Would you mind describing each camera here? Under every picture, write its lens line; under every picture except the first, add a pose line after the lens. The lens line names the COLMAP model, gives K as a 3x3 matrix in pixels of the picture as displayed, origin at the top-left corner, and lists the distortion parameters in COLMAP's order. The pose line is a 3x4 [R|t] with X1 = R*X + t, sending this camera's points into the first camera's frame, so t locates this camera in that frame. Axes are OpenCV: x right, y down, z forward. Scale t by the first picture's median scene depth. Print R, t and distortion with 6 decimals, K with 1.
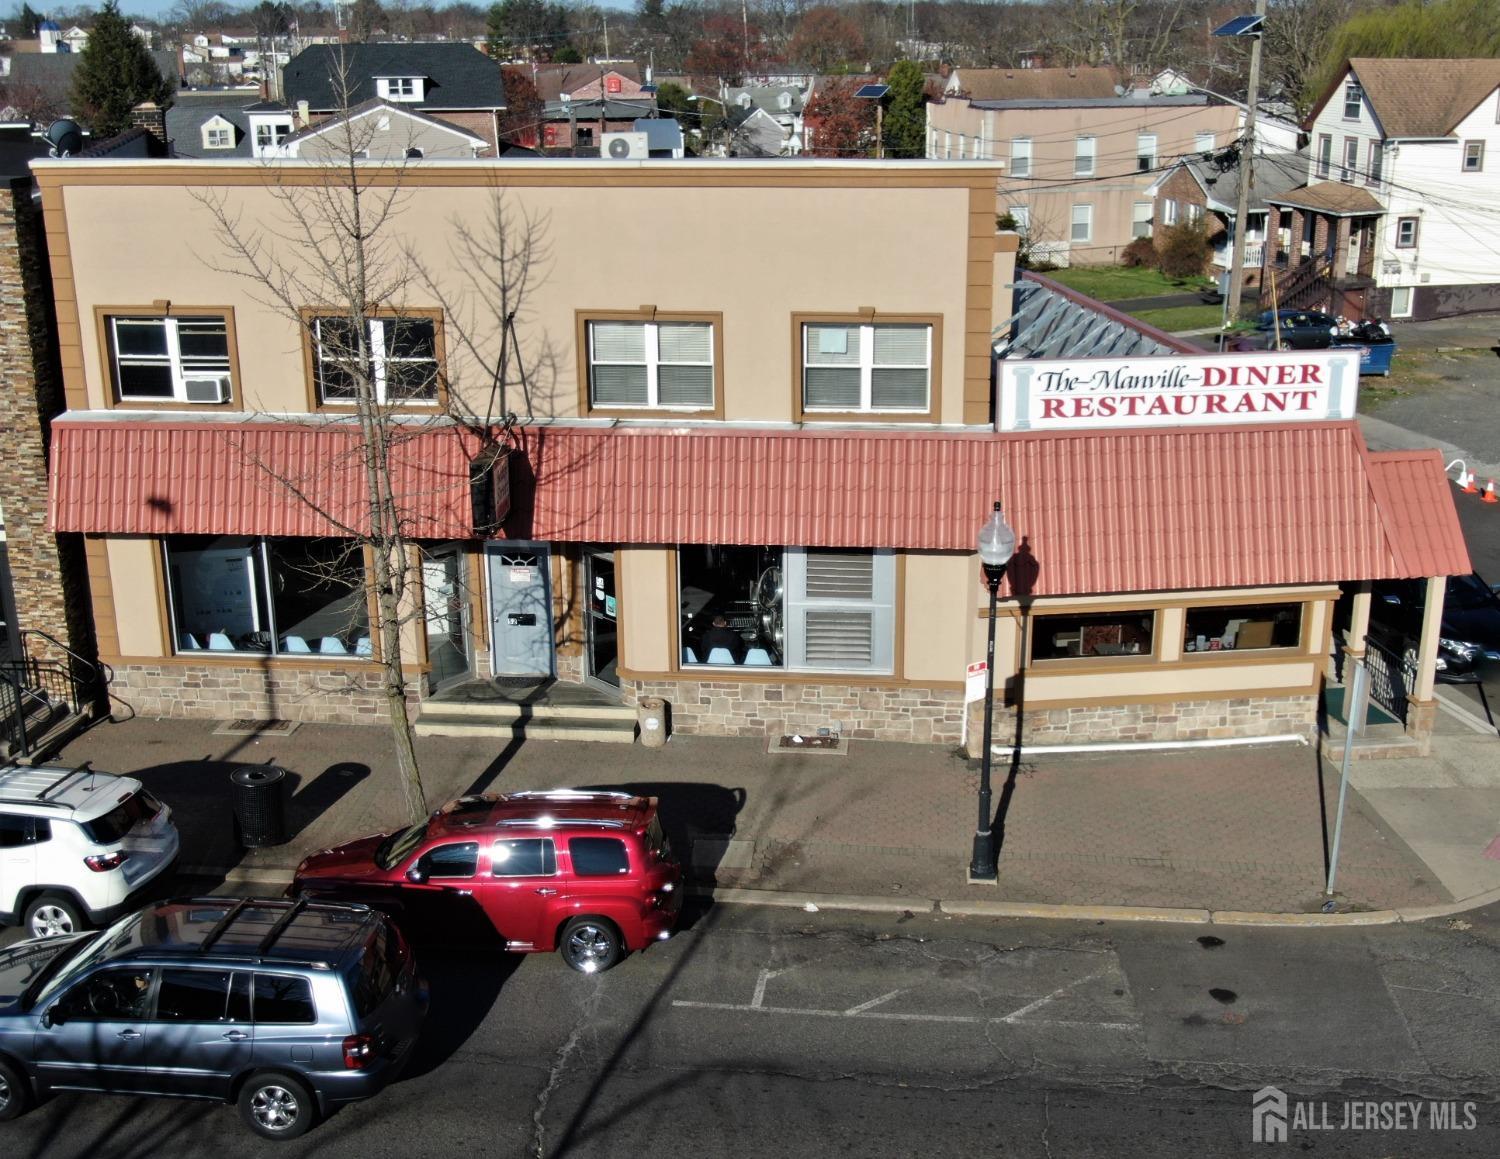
lens RADIAL K [[1723.0, 0, 776.3], [0, 1723.0, 577.4], [0, 0, 1]] dist [0.075203, -0.264566]
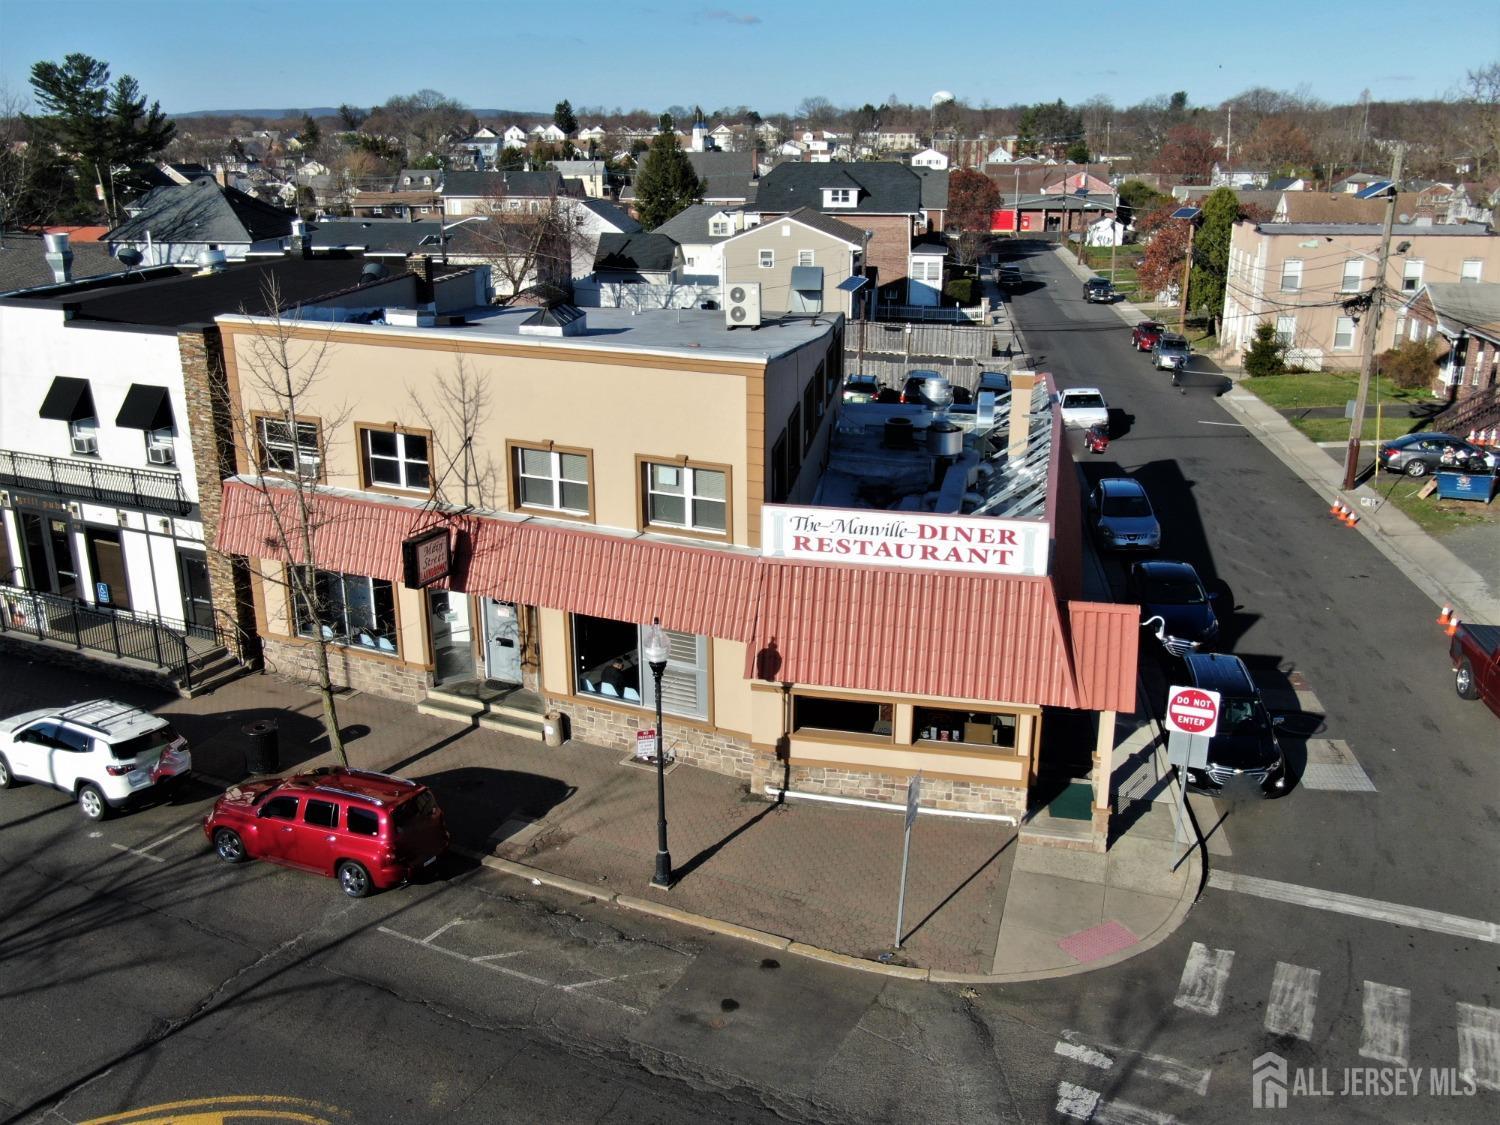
lens RADIAL K [[1373.4, 0, 750.0], [0, 1373.4, 562.5], [0, 0, 1]] dist [-0.008112, 0.015125]
pose [[0.932410, 0.111833, -0.343664, 0.461846], [-0.110331, 0.993605, 0.023988, -0.098858], [0.344149, 0.015550, 0.938786, -0.002984]]
